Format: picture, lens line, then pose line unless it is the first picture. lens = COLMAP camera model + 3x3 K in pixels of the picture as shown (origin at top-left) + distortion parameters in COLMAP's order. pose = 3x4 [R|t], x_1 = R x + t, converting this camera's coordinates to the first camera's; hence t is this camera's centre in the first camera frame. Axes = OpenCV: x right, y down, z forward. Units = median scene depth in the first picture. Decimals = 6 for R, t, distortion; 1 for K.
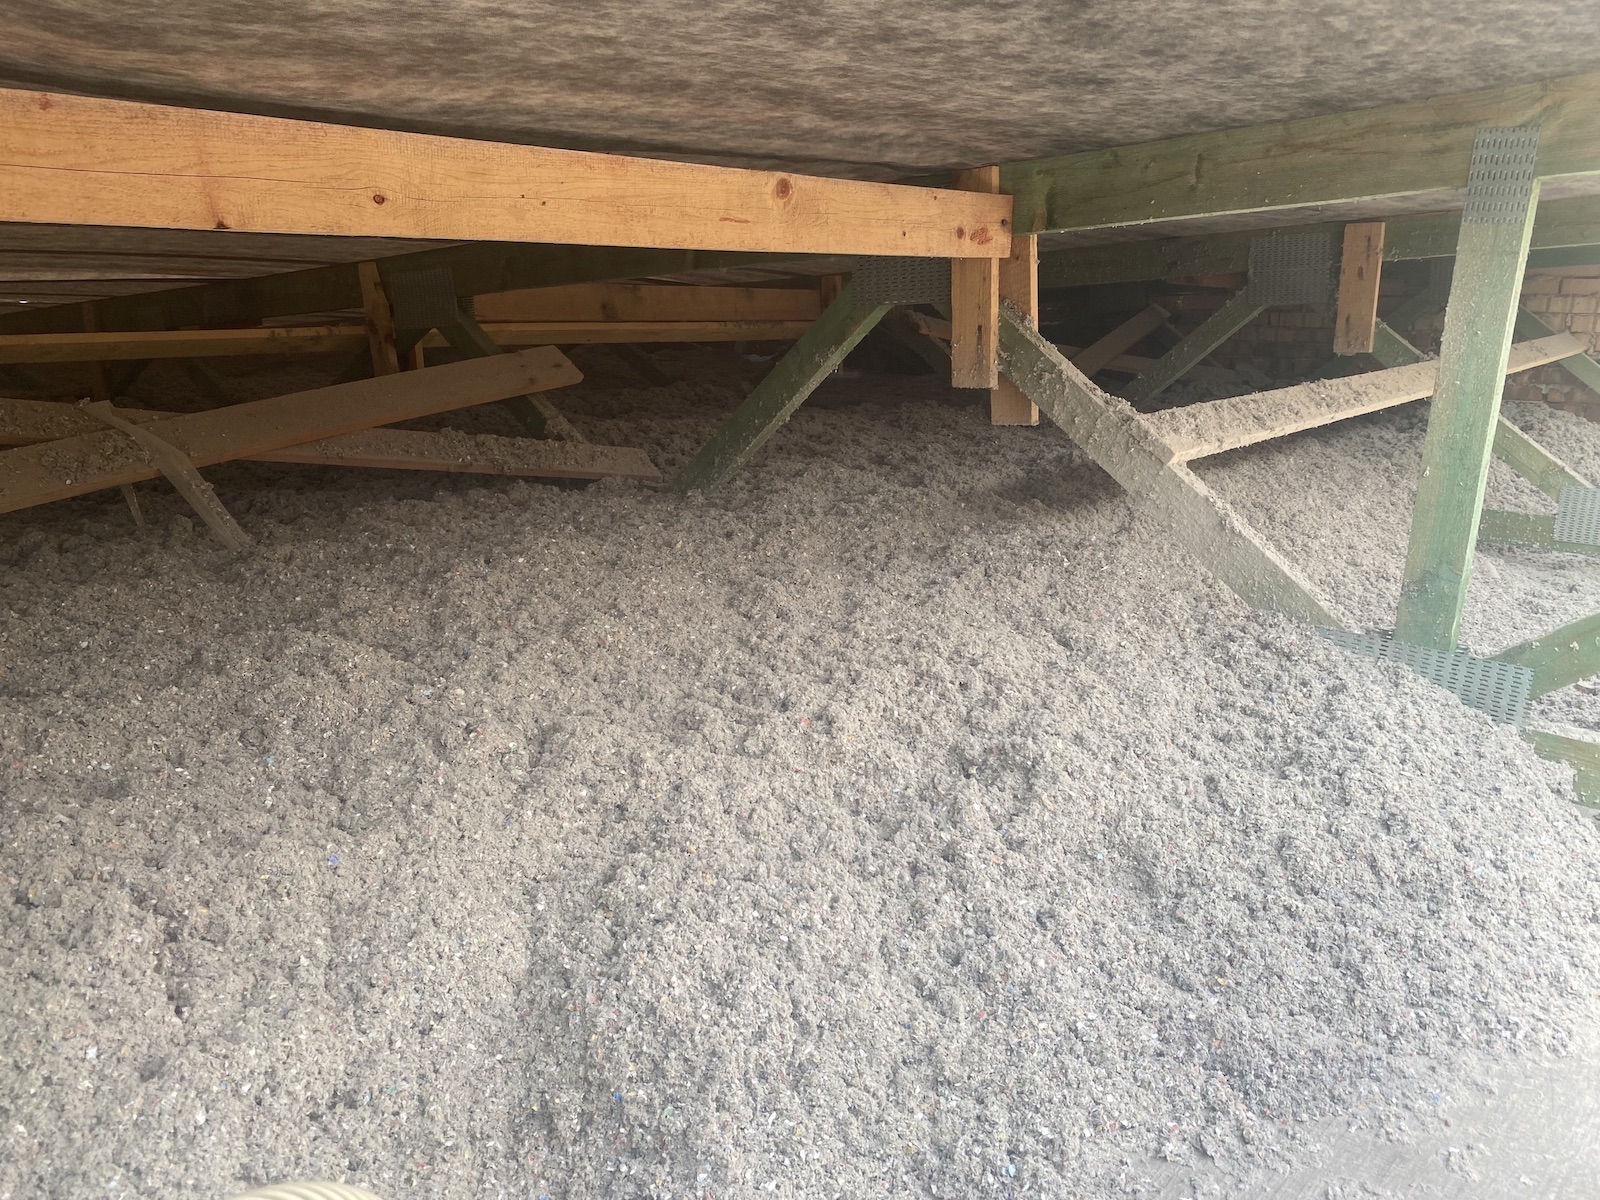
lens RADIAL K [[1297.3, 0, 800.0], [0, 1297.3, 600.0], [0, 0, 1]] dist [0.005110, 0.005848]
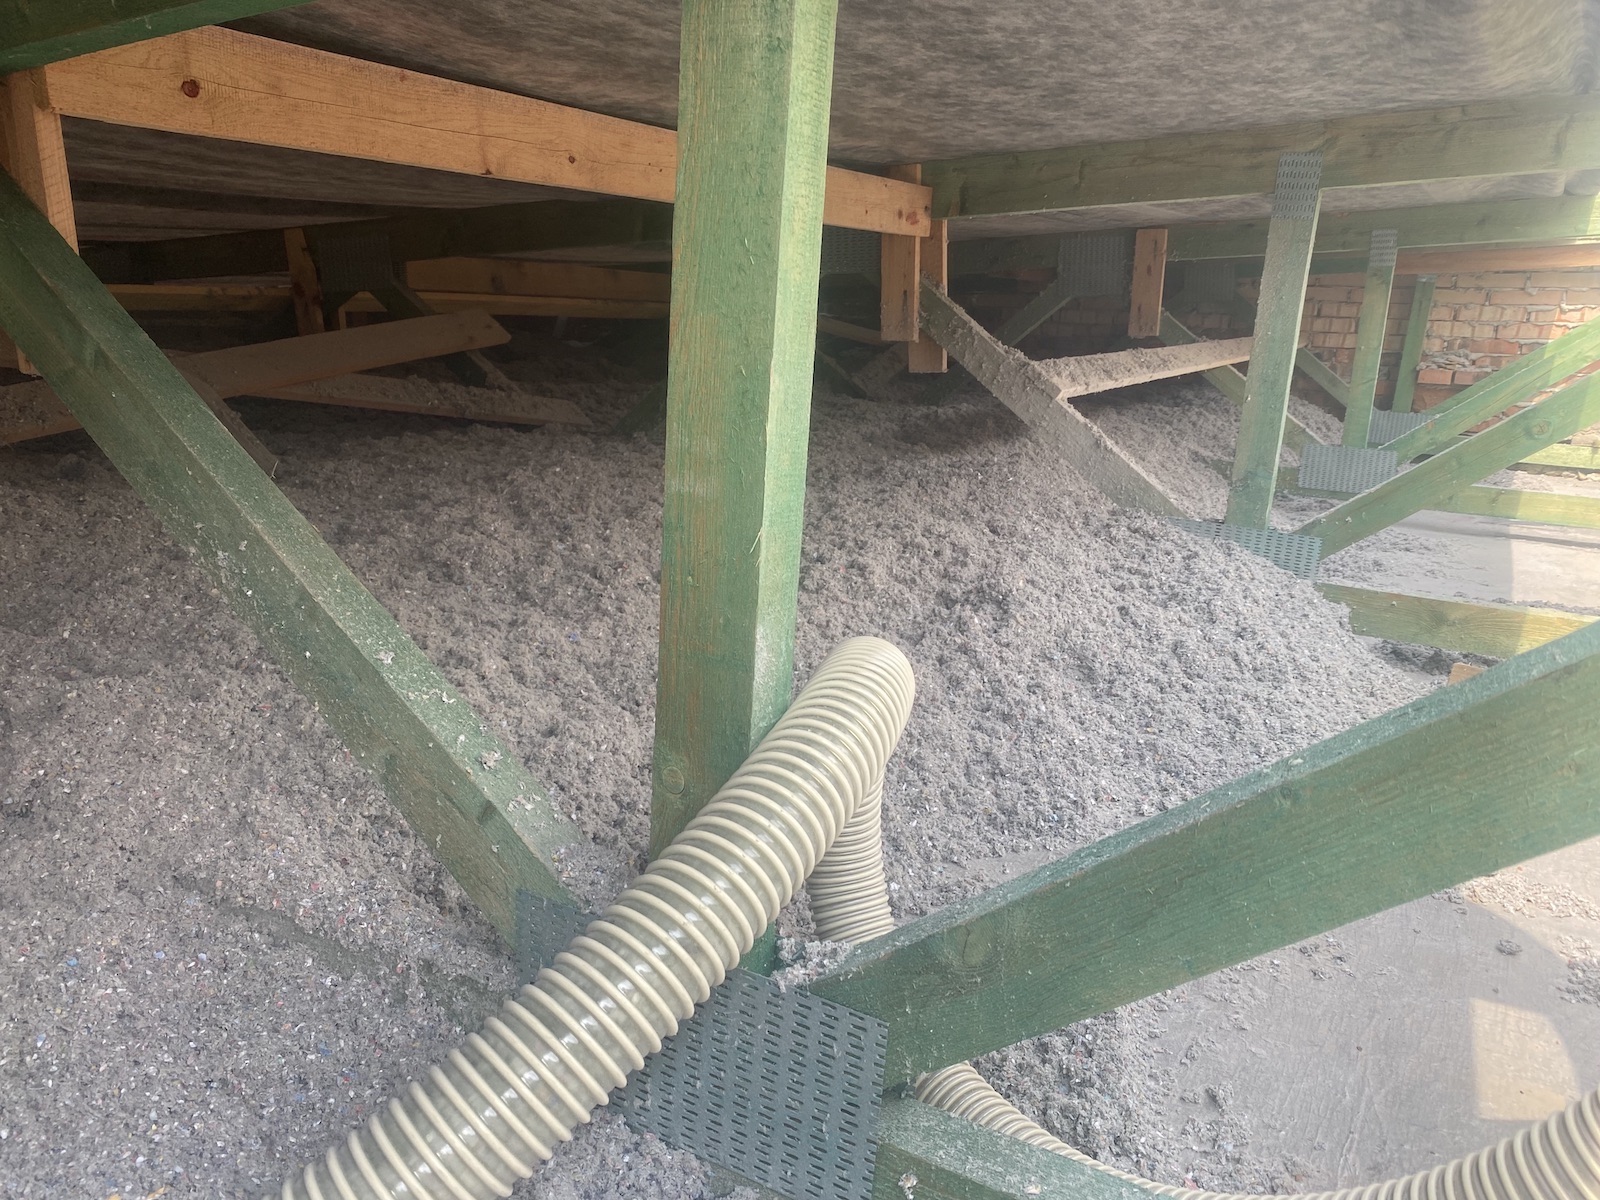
lens RADIAL K [[1297.3, 0, 800.0], [0, 1297.3, 600.0], [0, 0, 1]] dist [0.005110, 0.005848]
pose [[0.981639, -0.014620, 0.190188, -0.261708], [0.015626, 0.999871, -0.003793, 0.117754], [-0.190108, 0.006695, 0.981740, -0.274159]]
